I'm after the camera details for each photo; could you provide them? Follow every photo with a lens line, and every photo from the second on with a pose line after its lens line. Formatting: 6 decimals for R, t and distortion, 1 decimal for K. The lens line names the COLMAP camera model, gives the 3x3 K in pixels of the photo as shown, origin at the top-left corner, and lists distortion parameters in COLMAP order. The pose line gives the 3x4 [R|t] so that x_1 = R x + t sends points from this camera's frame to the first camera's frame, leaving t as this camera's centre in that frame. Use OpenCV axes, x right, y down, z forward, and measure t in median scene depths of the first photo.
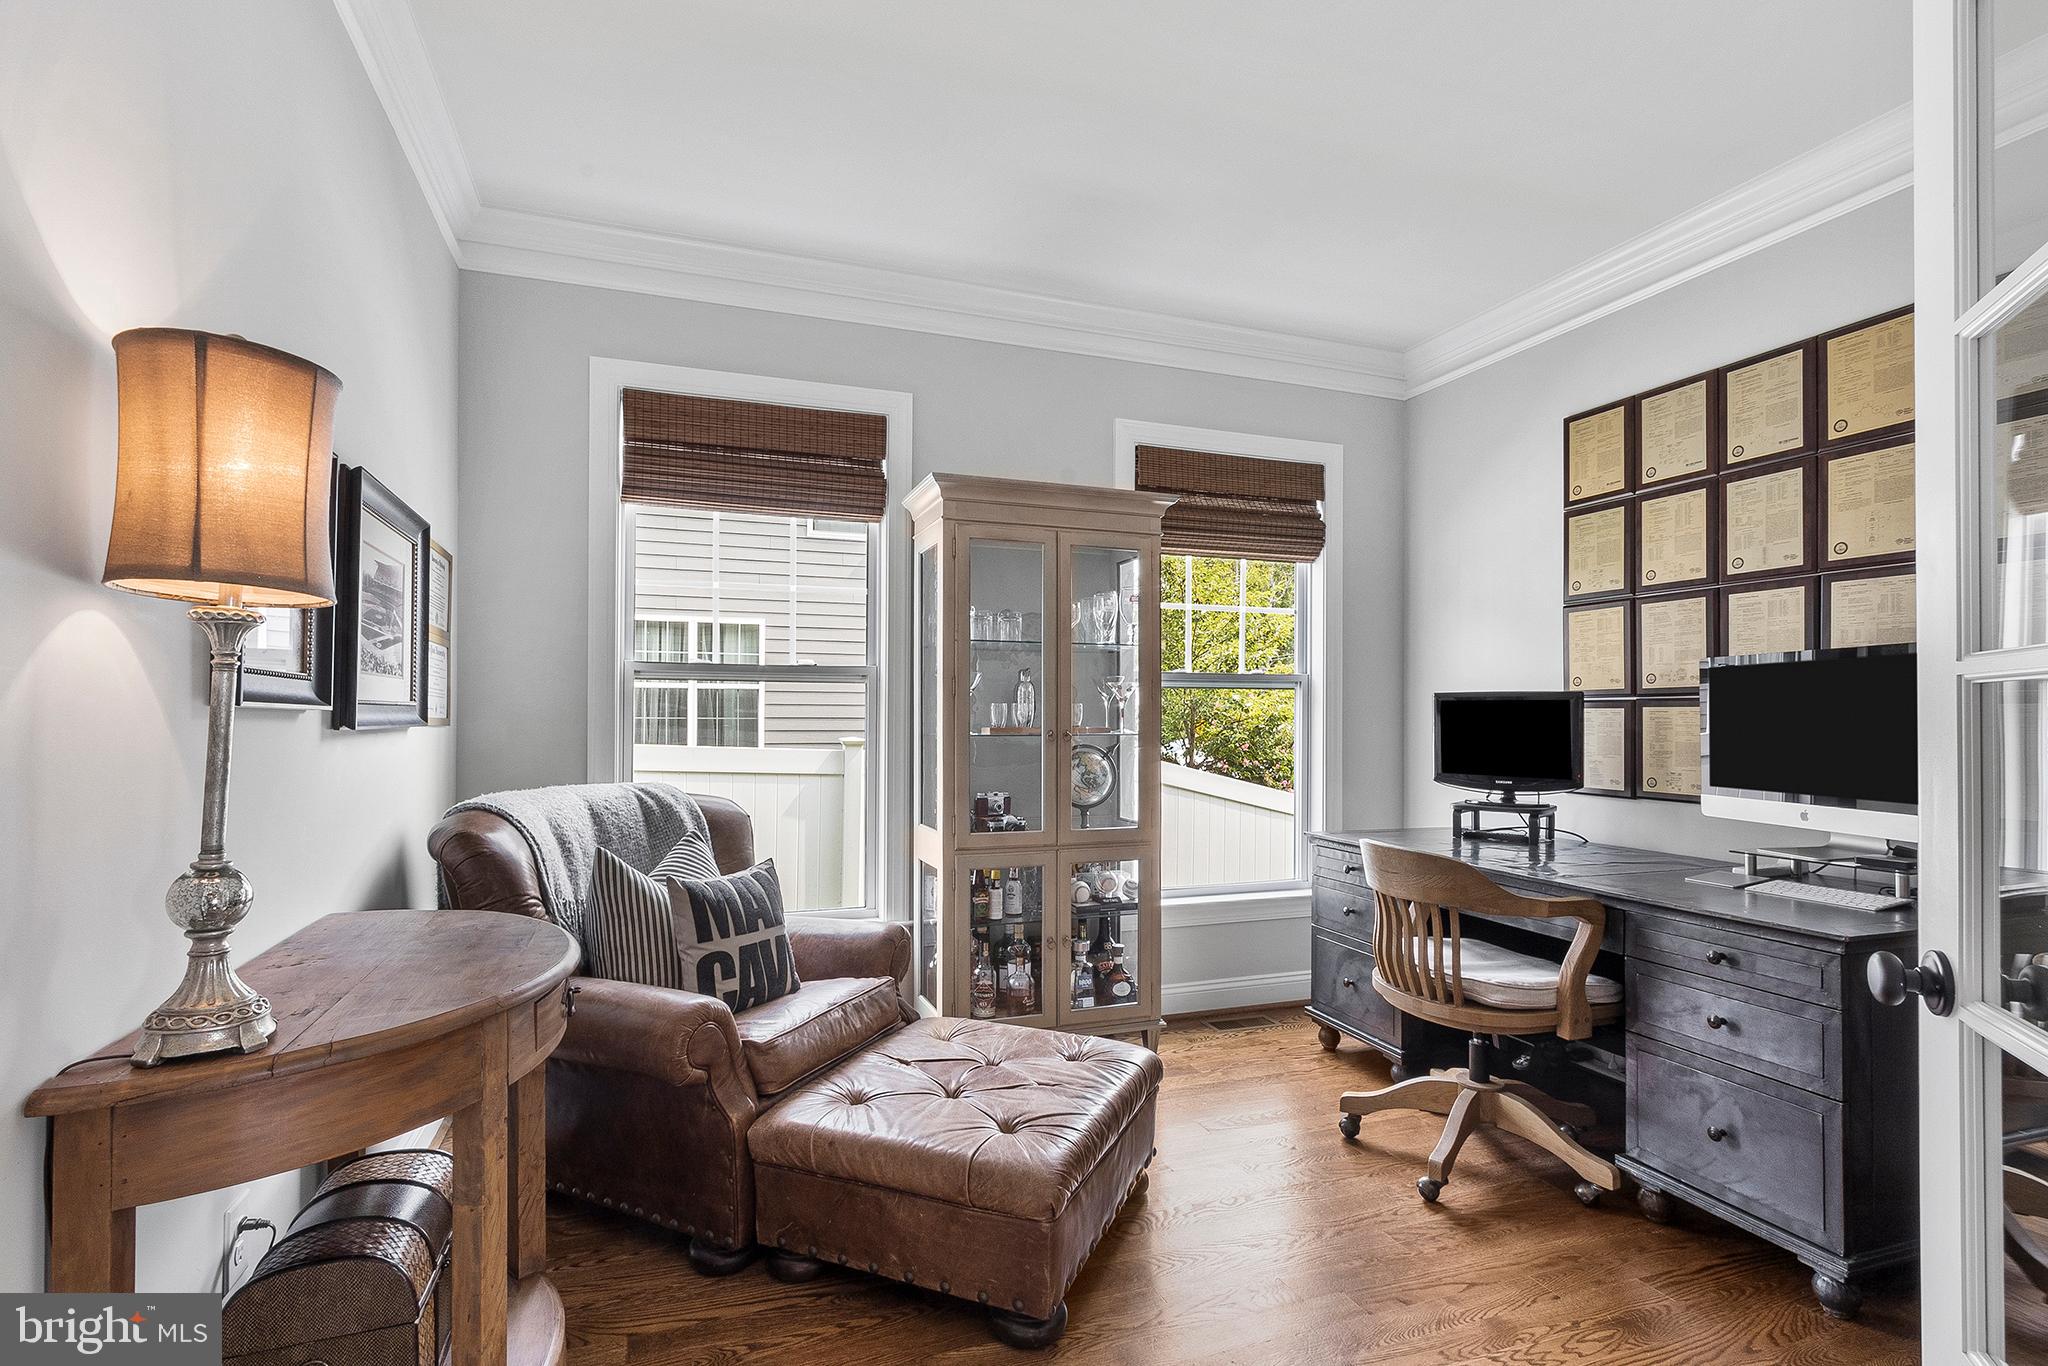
lens RADIAL K [[971.4, 0, 1022.7], [0, 971.4, 678.4], [0, 0, 1]] dist [0.002953, -0.002118]
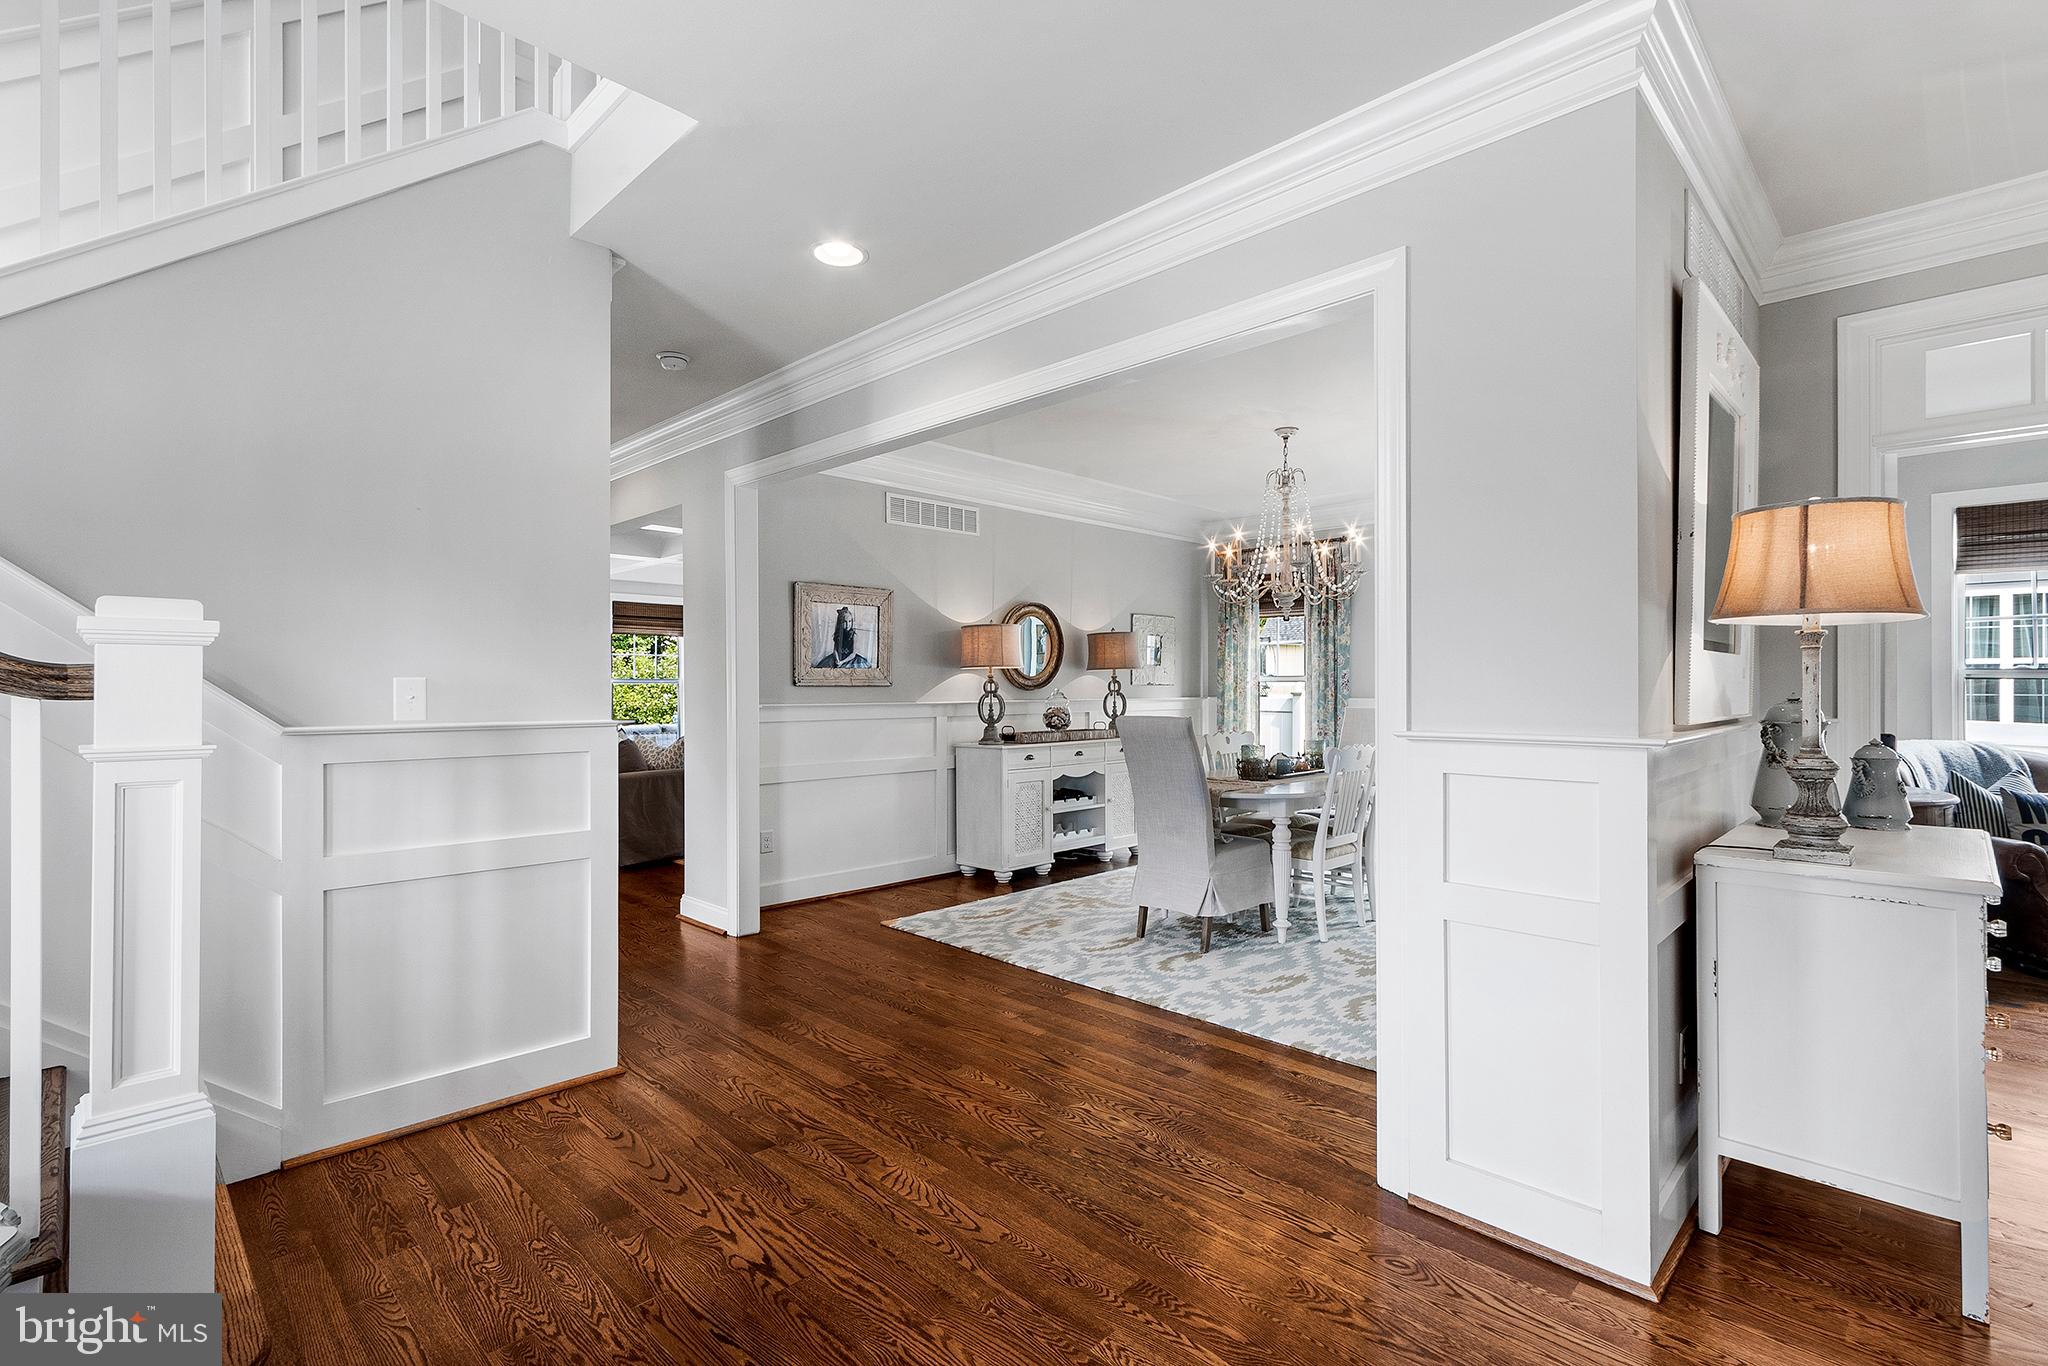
lens RADIAL K [[943.7, 0, 1016.3], [0, 943.7, 689.2], [0, 0, 1]] dist [0.001975, -0.001149]
pose [[0.423189, 0.004062, -0.906032, 0.386472], [0.036340, 0.999109, 0.021454, -0.079970], [0.905312, -0.042004, 0.422664, -1.186399]]
